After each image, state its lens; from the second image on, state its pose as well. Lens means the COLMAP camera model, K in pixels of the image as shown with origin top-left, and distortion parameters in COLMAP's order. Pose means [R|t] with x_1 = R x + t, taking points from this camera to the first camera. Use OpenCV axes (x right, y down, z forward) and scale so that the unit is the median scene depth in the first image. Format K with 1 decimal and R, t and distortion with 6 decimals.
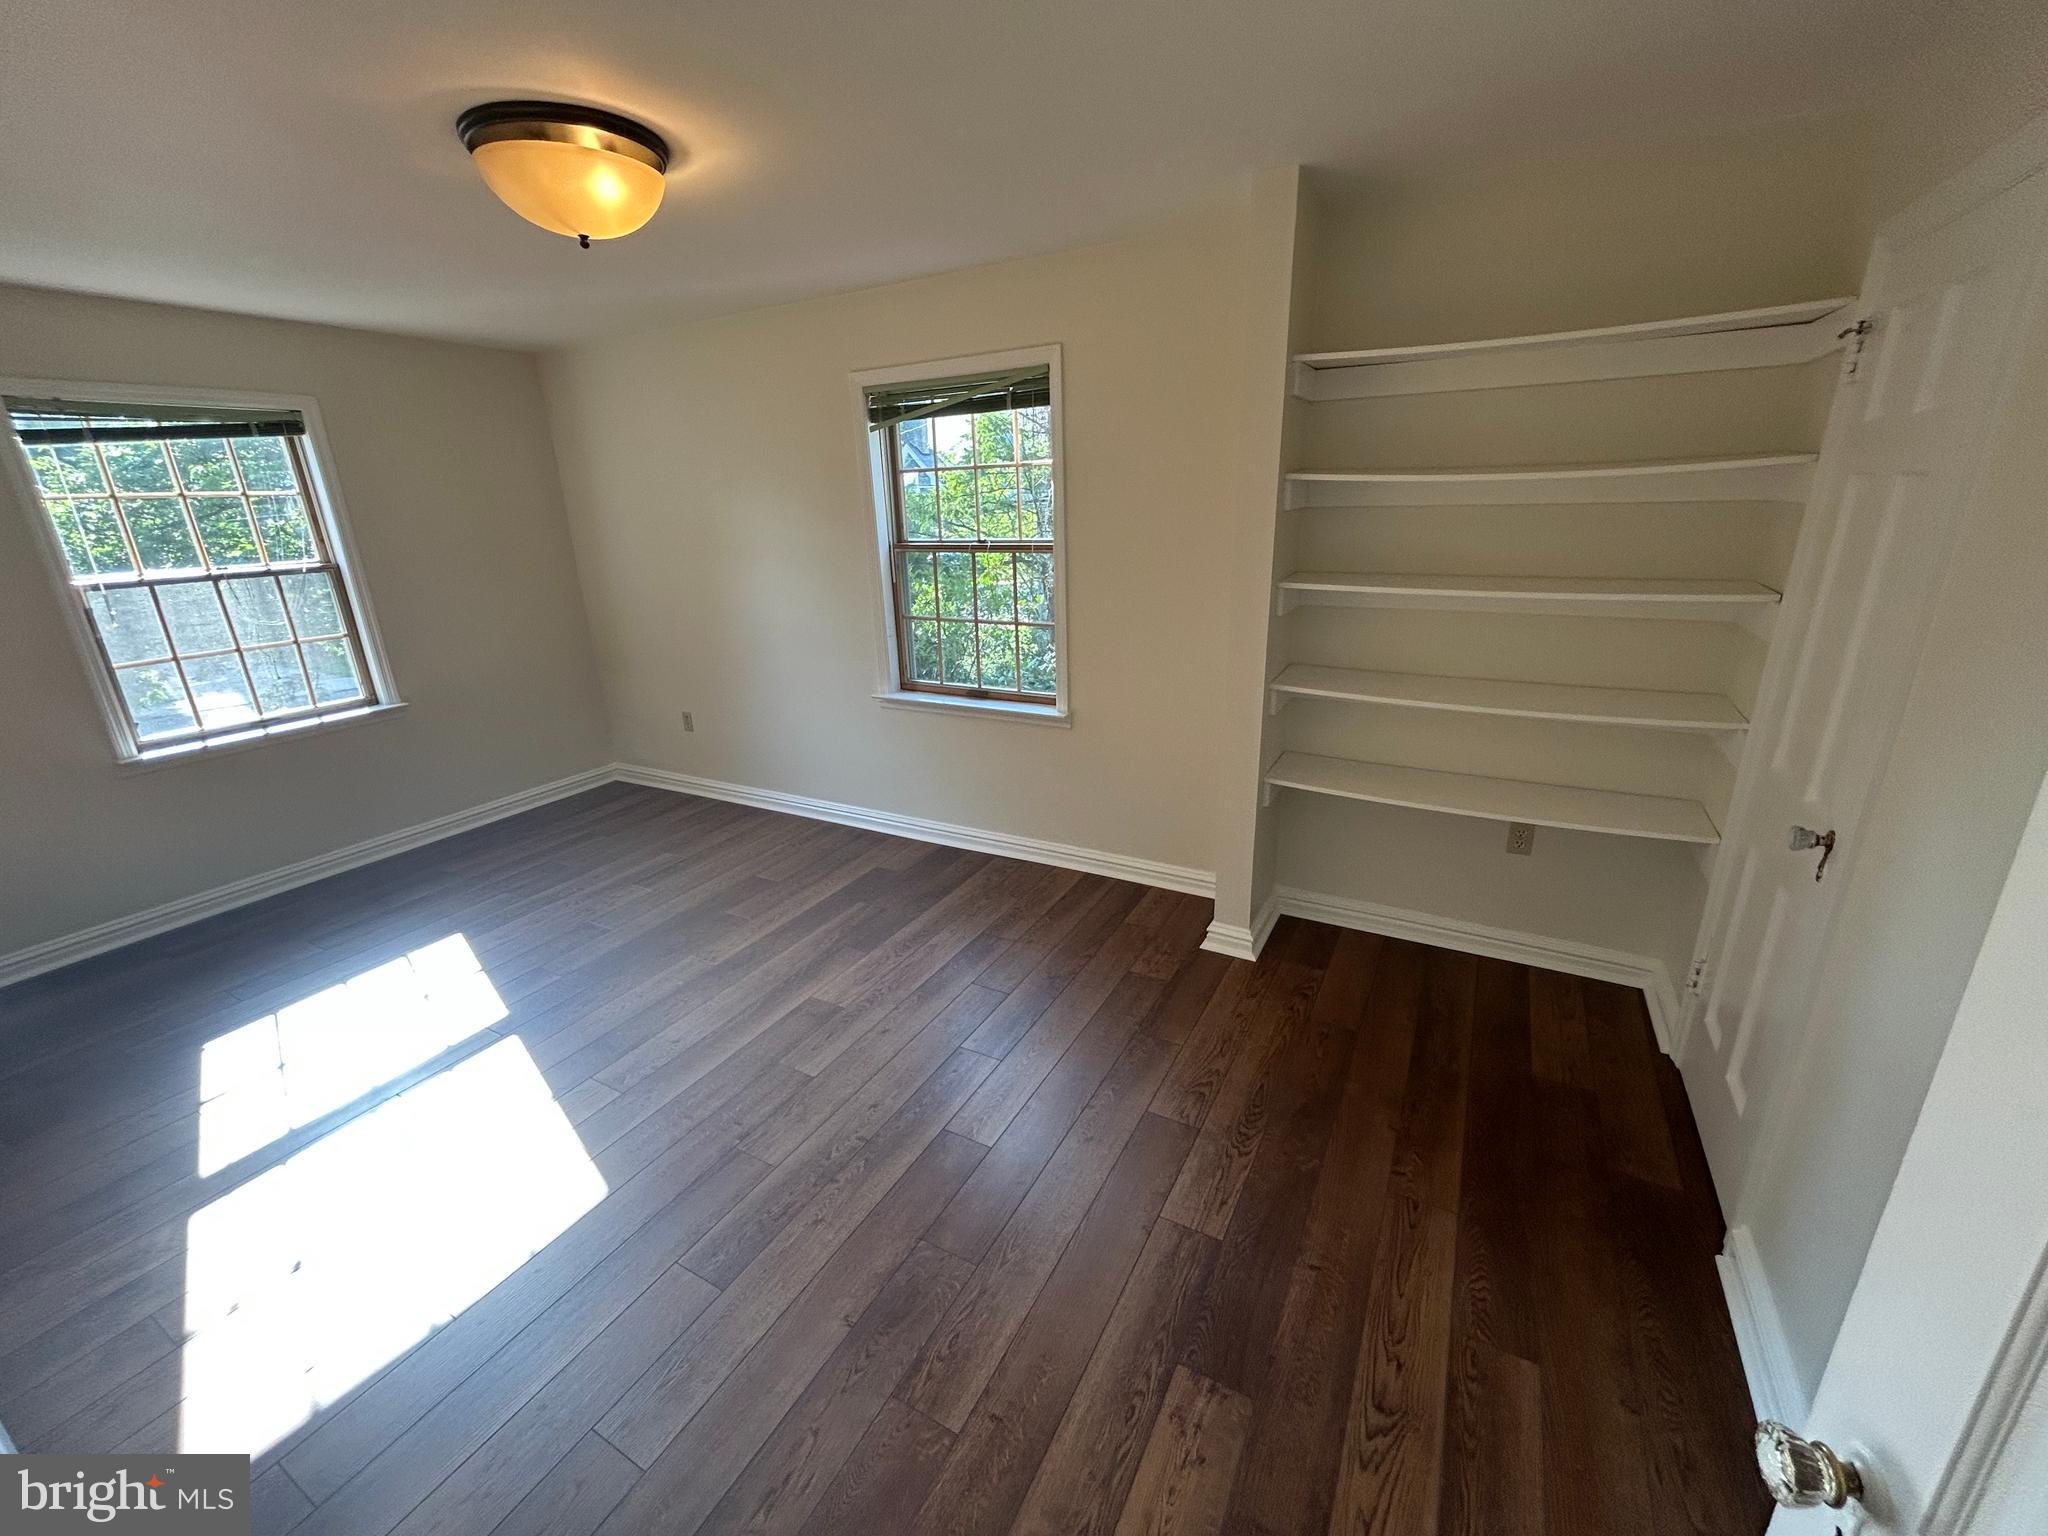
lens RADIAL K [[830.1, 0, 1024.0], [0, 830.1, 767.2], [0, 0, 1]] dist [-0.001814, -0.000877]
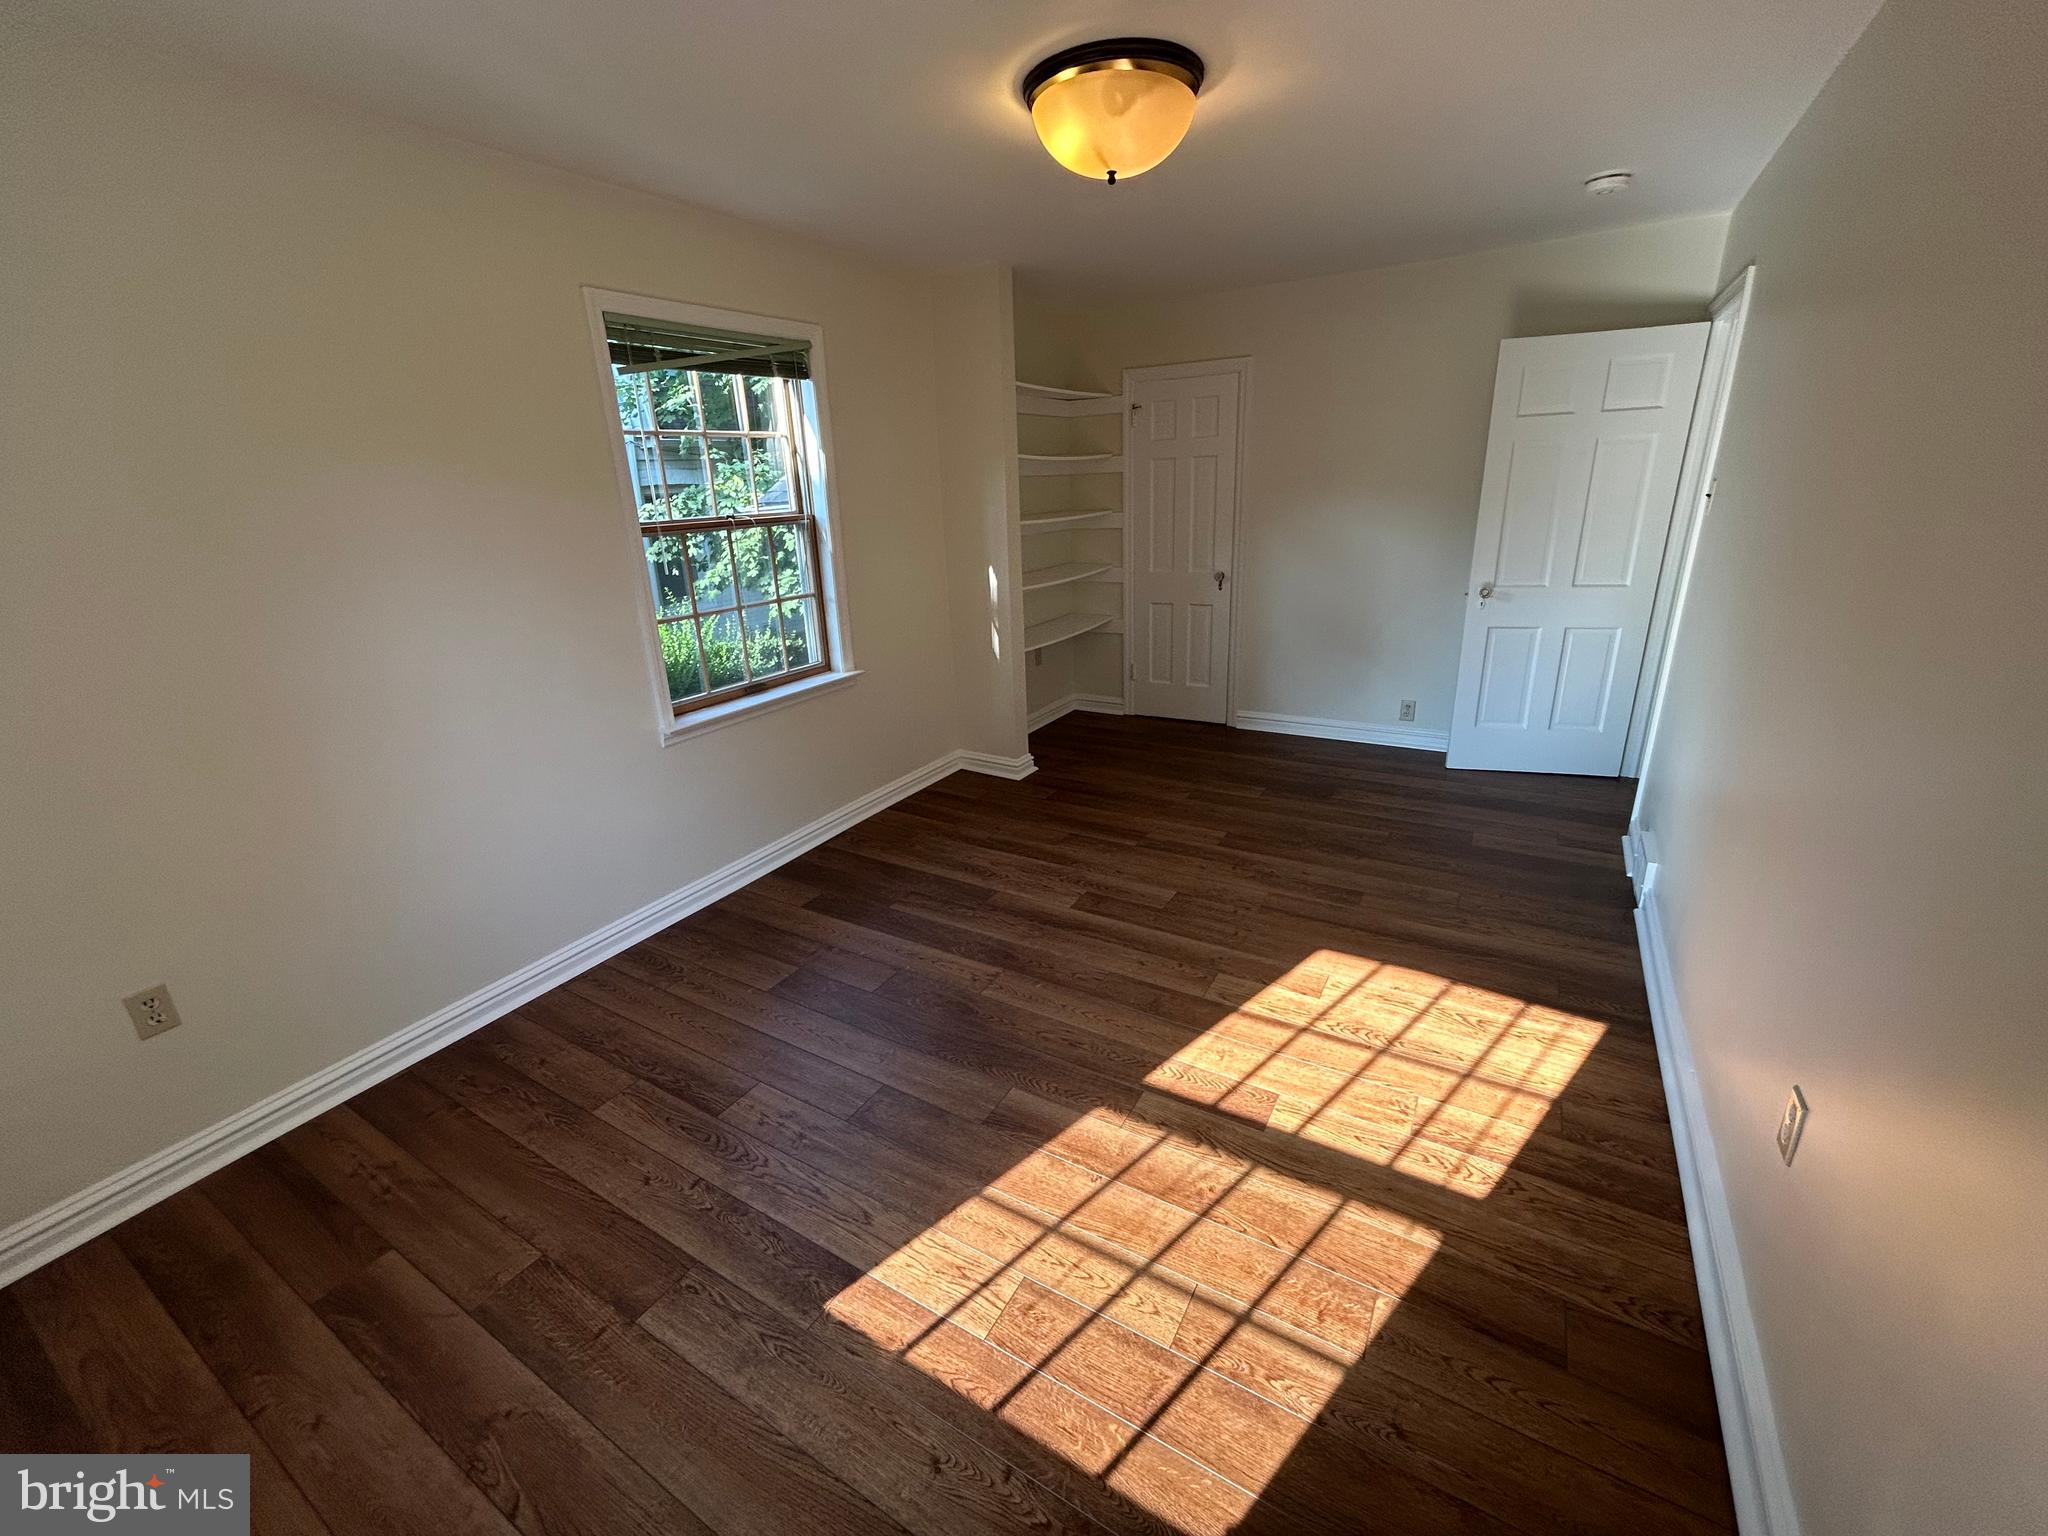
lens RADIAL K [[830.1, 0, 1026.0], [0, 830.1, 759.4], [0, 0, 1]] dist [-0.001814, -0.000877]
pose [[0.027954, -0.295325, 0.954988, -1.300397], [0.345593, 0.899304, 0.267989, -0.222513], [-0.937968, 0.322545, 0.127202, 0.892361]]
